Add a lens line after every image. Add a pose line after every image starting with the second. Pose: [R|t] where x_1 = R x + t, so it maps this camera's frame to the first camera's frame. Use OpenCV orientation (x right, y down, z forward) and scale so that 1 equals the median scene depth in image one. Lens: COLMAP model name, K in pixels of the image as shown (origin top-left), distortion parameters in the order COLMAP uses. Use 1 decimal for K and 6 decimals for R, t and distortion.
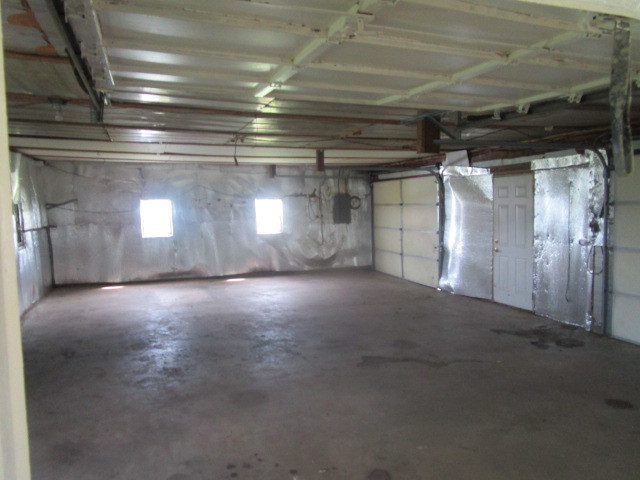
lens RADIAL K [[456.5, 0, 320.0], [0, 456.5, 240.0], [0, 0, 1]] dist [-0.024563, 0.005098]
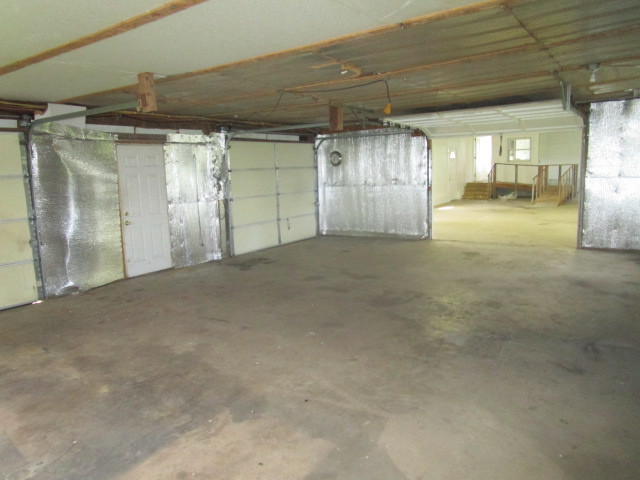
lens RADIAL K [[456.5, 0, 320.0], [0, 456.5, 240.0], [0, 0, 1]] dist [-0.024563, 0.005098]
pose [[-0.542881, -0.098409, 0.834024, -0.805618], [0.103821, 0.977628, 0.182933, -0.096480], [-0.833368, 0.185900, -0.520519, 1.517510]]
